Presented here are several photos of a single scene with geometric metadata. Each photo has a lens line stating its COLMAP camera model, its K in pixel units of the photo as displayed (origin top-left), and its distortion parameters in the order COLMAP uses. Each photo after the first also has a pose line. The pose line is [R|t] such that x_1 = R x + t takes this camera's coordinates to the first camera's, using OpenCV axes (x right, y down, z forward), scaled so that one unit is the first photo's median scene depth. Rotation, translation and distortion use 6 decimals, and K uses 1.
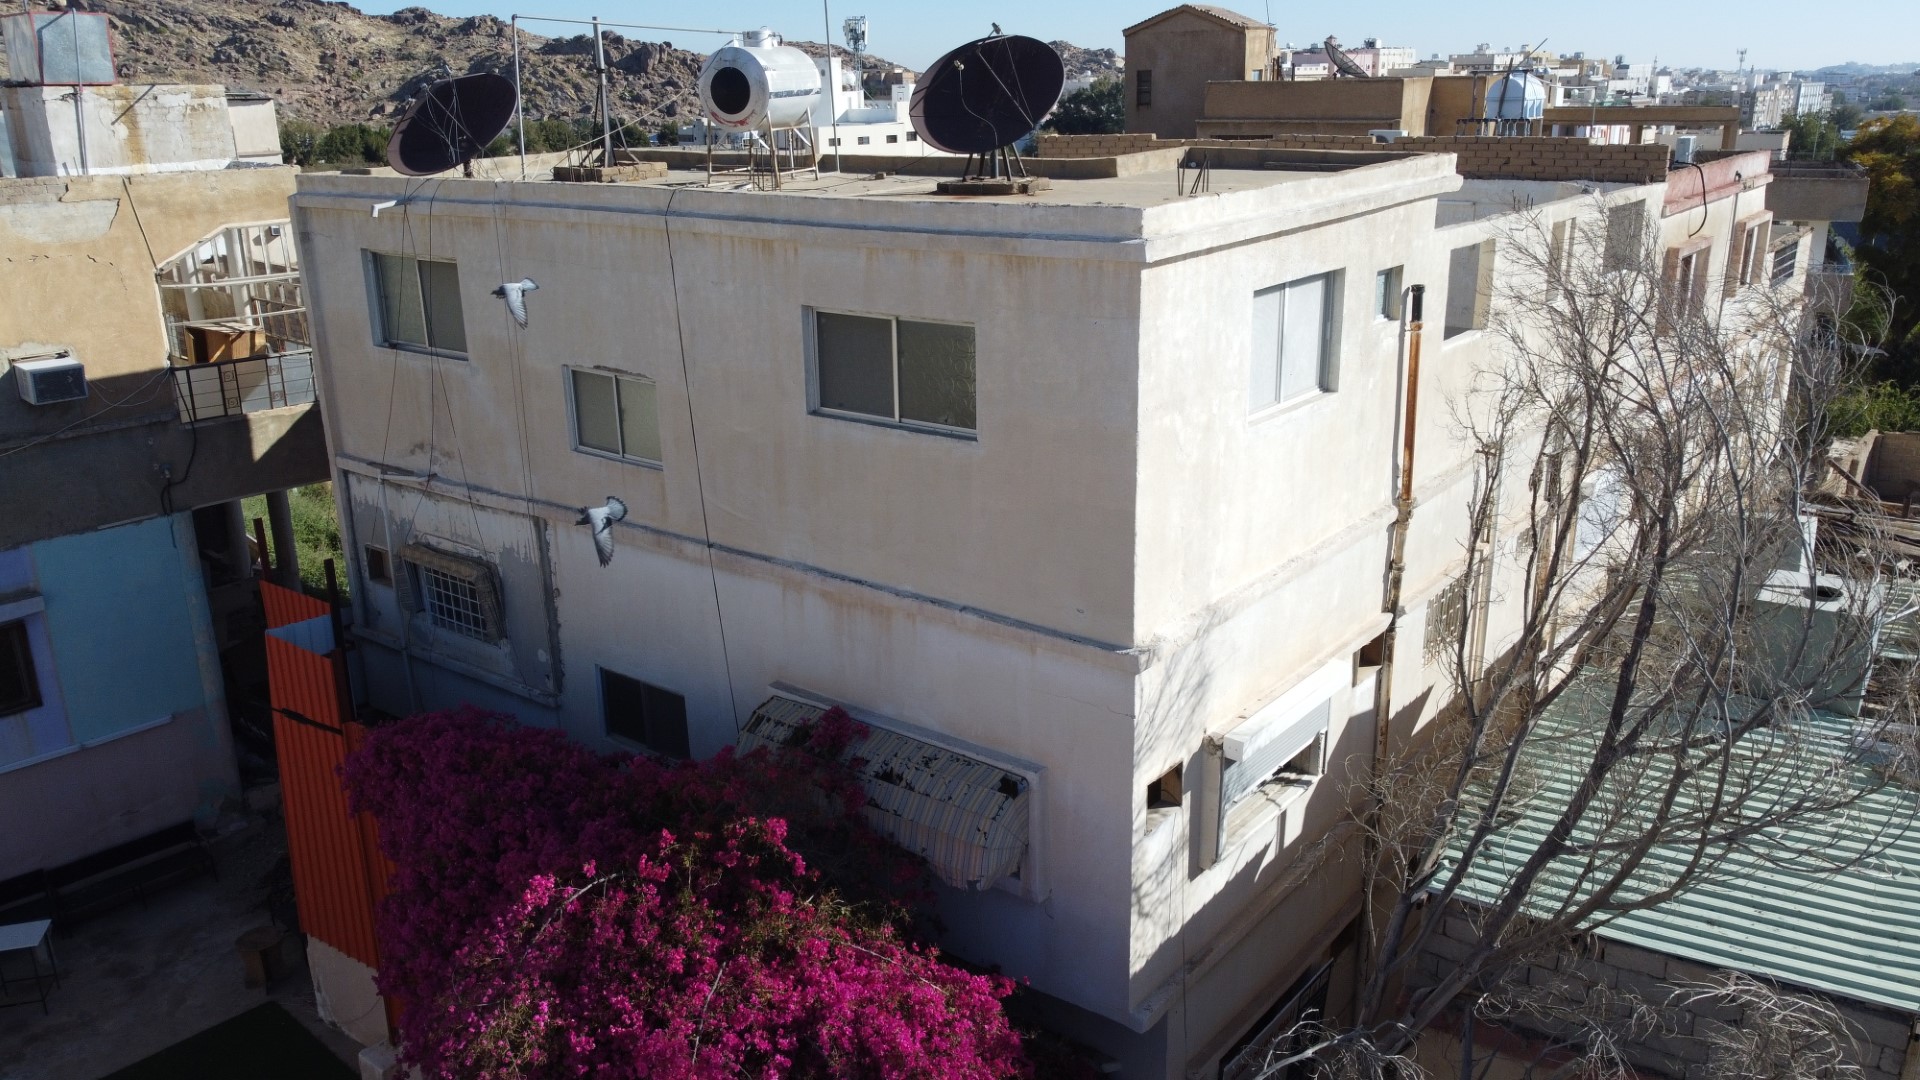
lens RADIAL K [[1450.9, 0, 961.4], [0, 1450.9, 531.9], [0, 0, 1]] dist [0.001444, -0.002964]
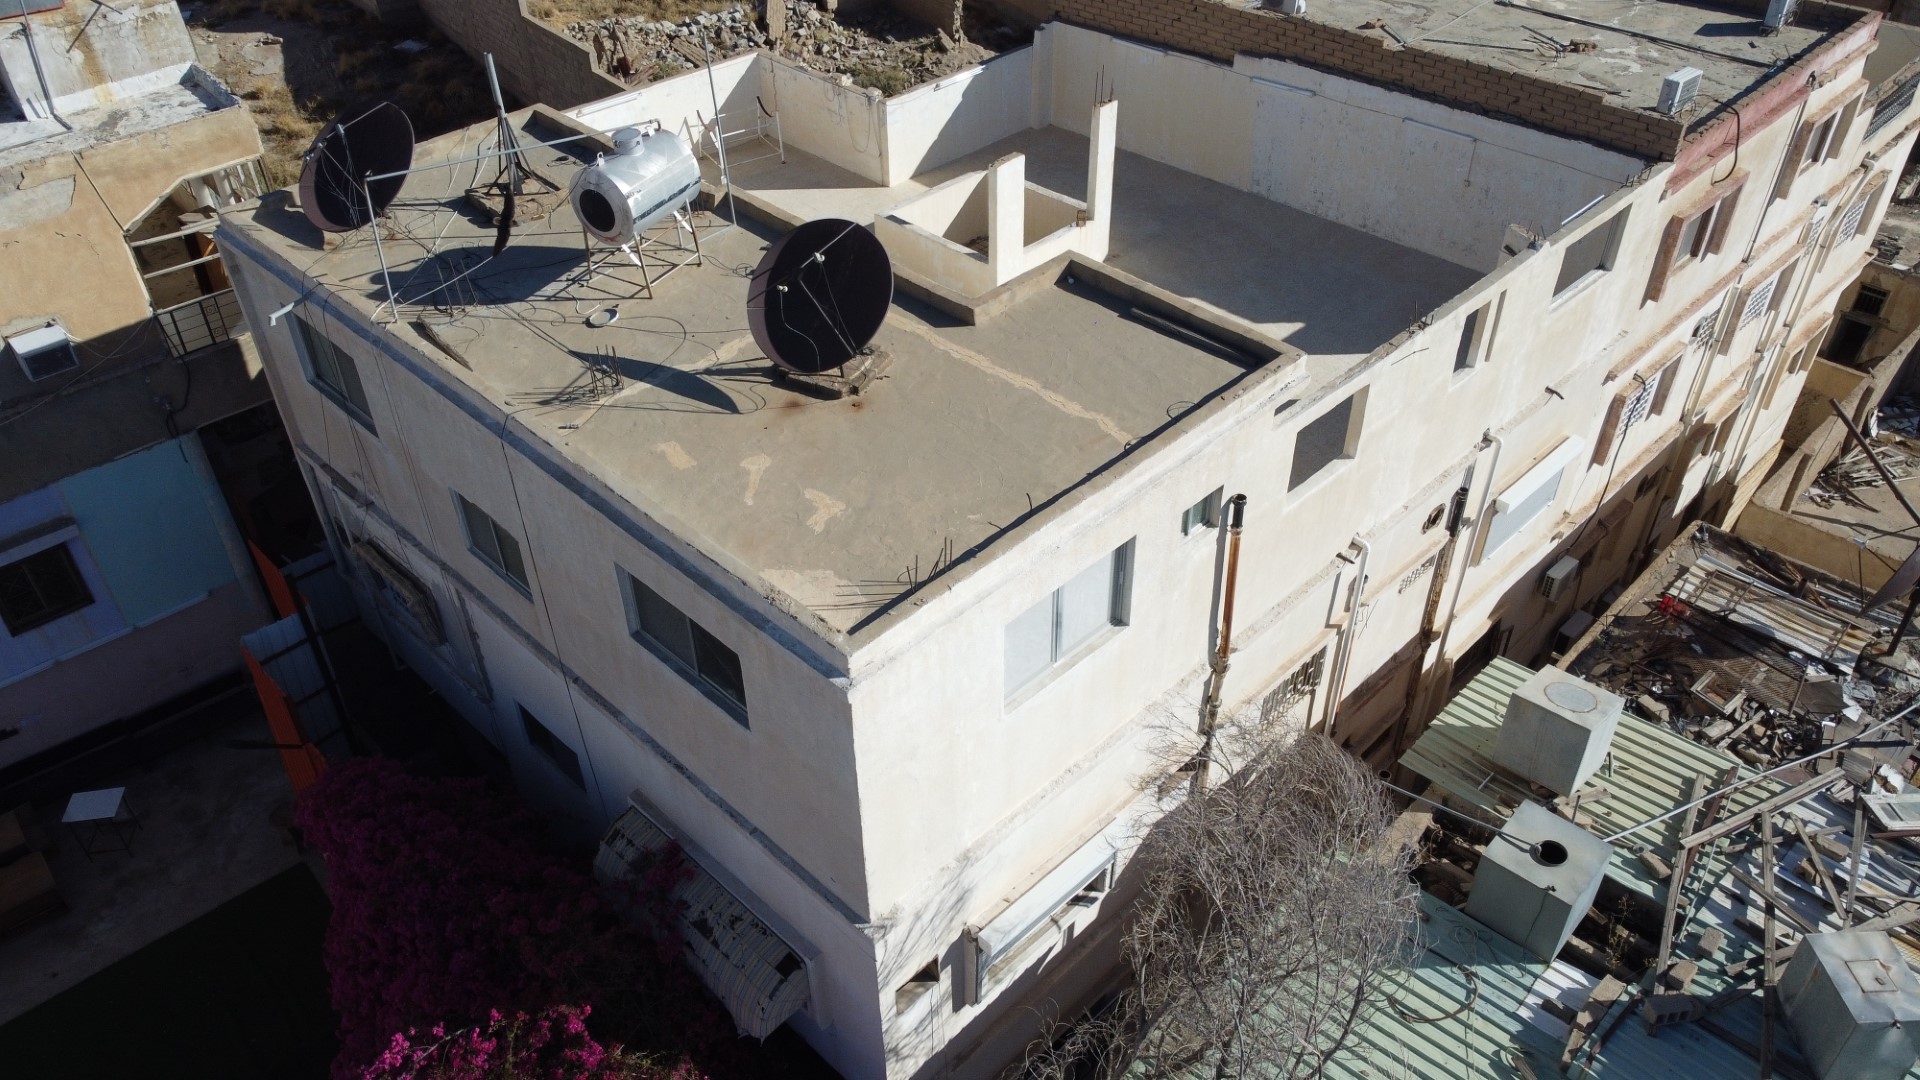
lens RADIAL K [[1450.9, 0, 960.3], [0, 1450.9, 533.1], [0, 0, 1]] dist [0.001444, -0.002964]
pose [[0.992174, 0.080861, -0.095144, 0.174302], [-0.040815, 0.930154, 0.364893, -0.406811], [0.118004, -0.358155, 0.926175, 0.019368]]
